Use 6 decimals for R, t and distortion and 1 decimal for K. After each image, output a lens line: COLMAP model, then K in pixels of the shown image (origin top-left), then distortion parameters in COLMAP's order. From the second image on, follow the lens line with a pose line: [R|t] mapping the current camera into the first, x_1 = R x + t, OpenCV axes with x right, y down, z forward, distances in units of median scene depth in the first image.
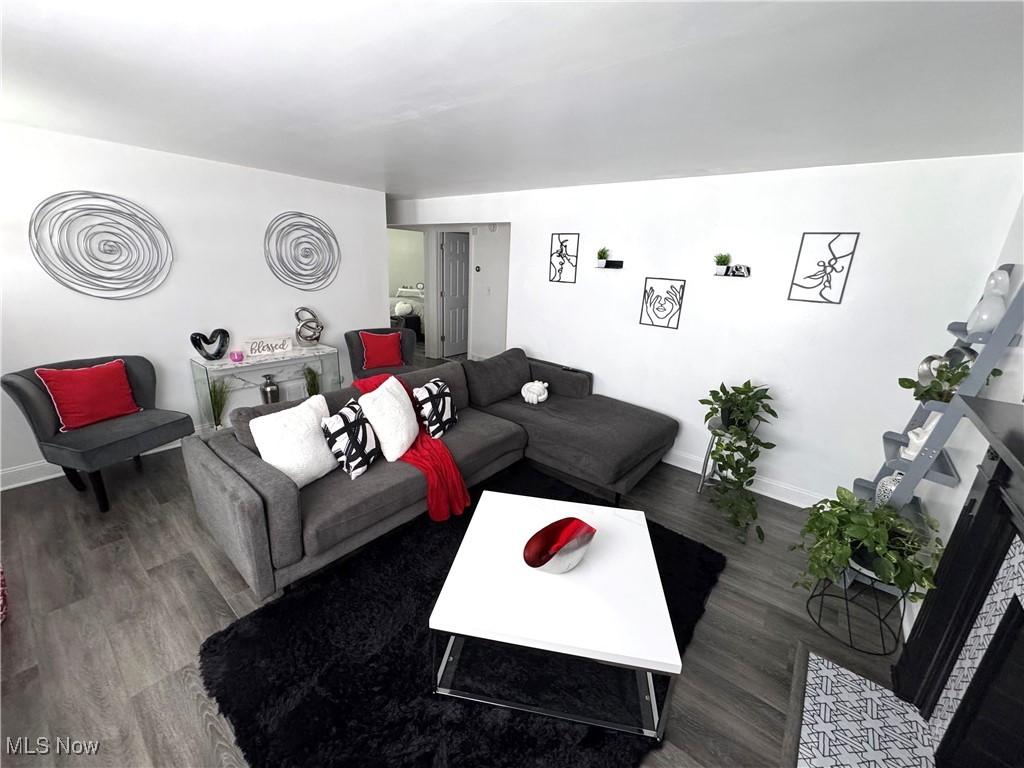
lens RADIAL K [[409.3, 0, 511.6], [0, 409.3, 382.3], [0, 0, 1]] dist [0.000124, -0.000144]
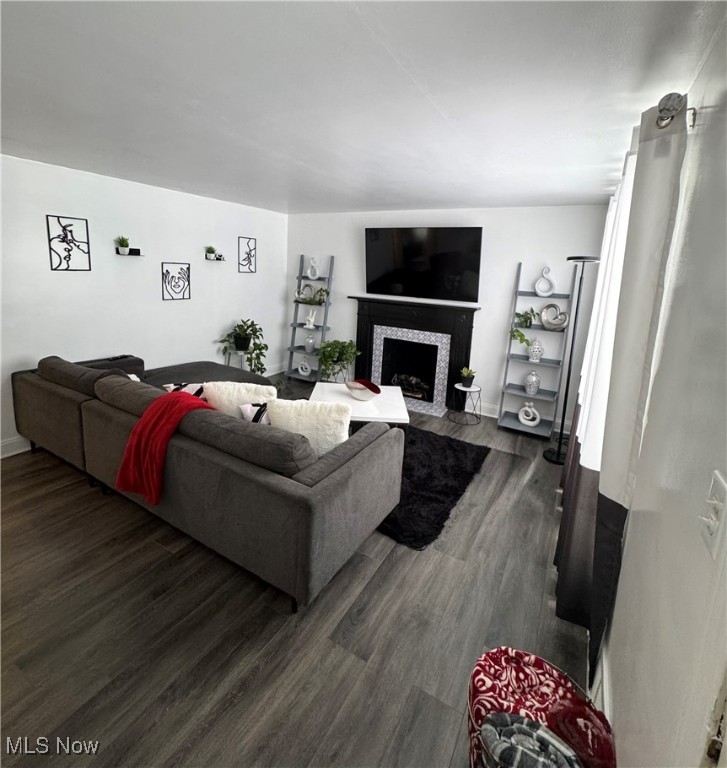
lens RADIAL K [[388.0, 0, 359.1], [0, 388.0, 336.5], [0, 0, 1]] dist [-0.001795, -0.000647]
pose [[-0.145691, -0.225437, 0.963303, -0.935095], [0.233162, 0.938440, 0.254882, -0.205450], [-0.961462, 0.261740, -0.084159, 0.581039]]
